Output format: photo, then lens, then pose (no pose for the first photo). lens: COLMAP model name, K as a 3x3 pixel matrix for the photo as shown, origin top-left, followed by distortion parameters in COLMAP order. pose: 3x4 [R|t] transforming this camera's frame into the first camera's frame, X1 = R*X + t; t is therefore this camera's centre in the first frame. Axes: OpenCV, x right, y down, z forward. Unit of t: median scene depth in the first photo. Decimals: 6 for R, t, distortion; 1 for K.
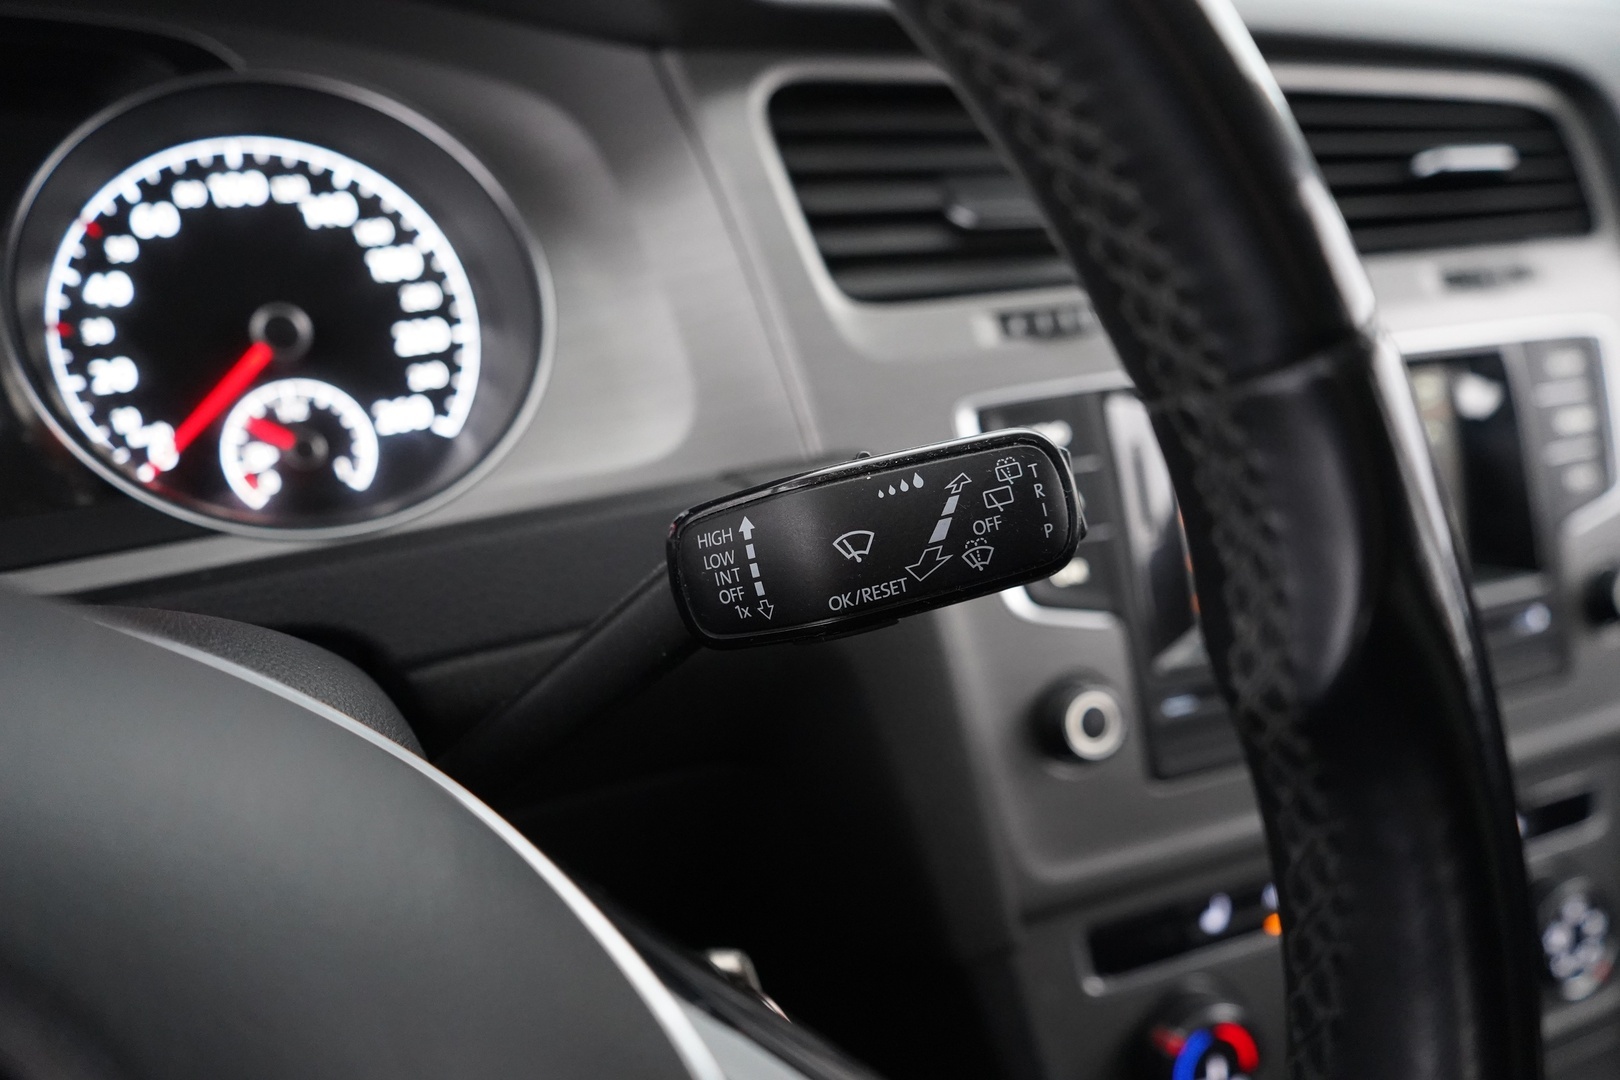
lens RADIAL K [[1319.5, 0, 811.8], [0, 1319.5, 526.4], [0, 0, 1]] dist [-0.006285, -0.000494]
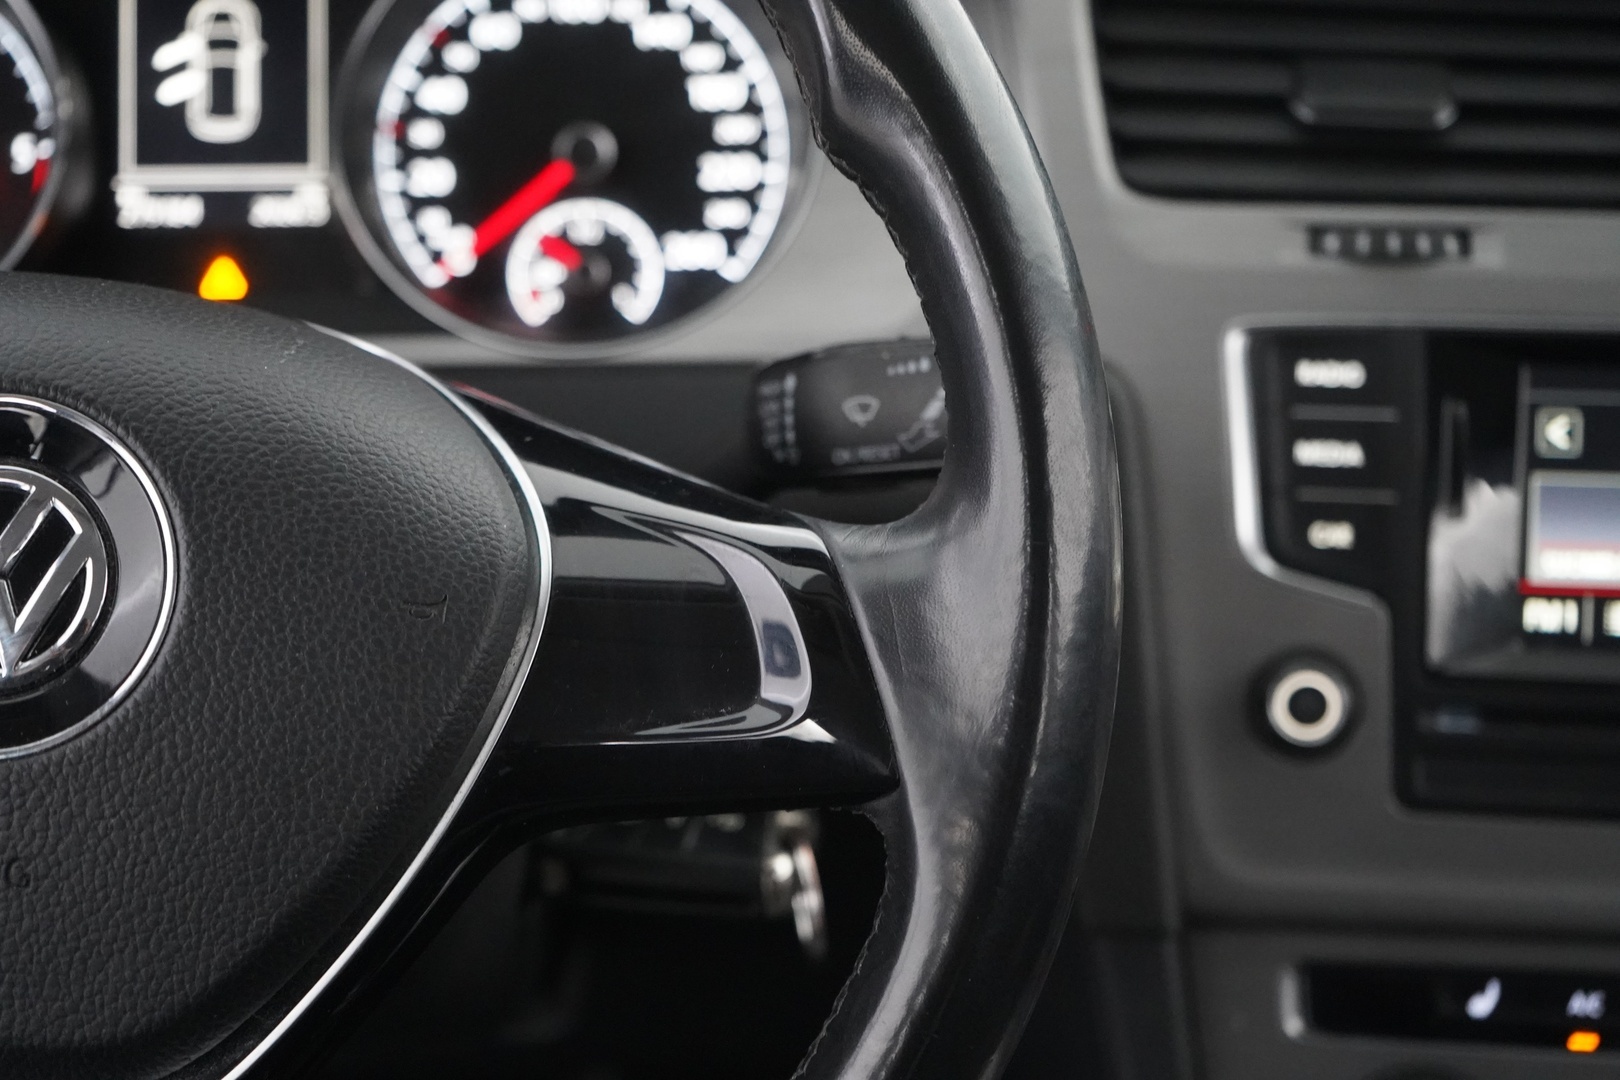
lens RADIAL K [[2822.5, 0, 810.6], [0, 2822.5, 491.3], [0, 0, 1]] dist [-0.065610, 0.203730]
pose [[0.884373, 0.167680, -0.435624, 0.696534], [-0.172749, 0.984560, 0.028274, 0.014120], [0.433639, 0.050249, 0.899684, -0.802607]]
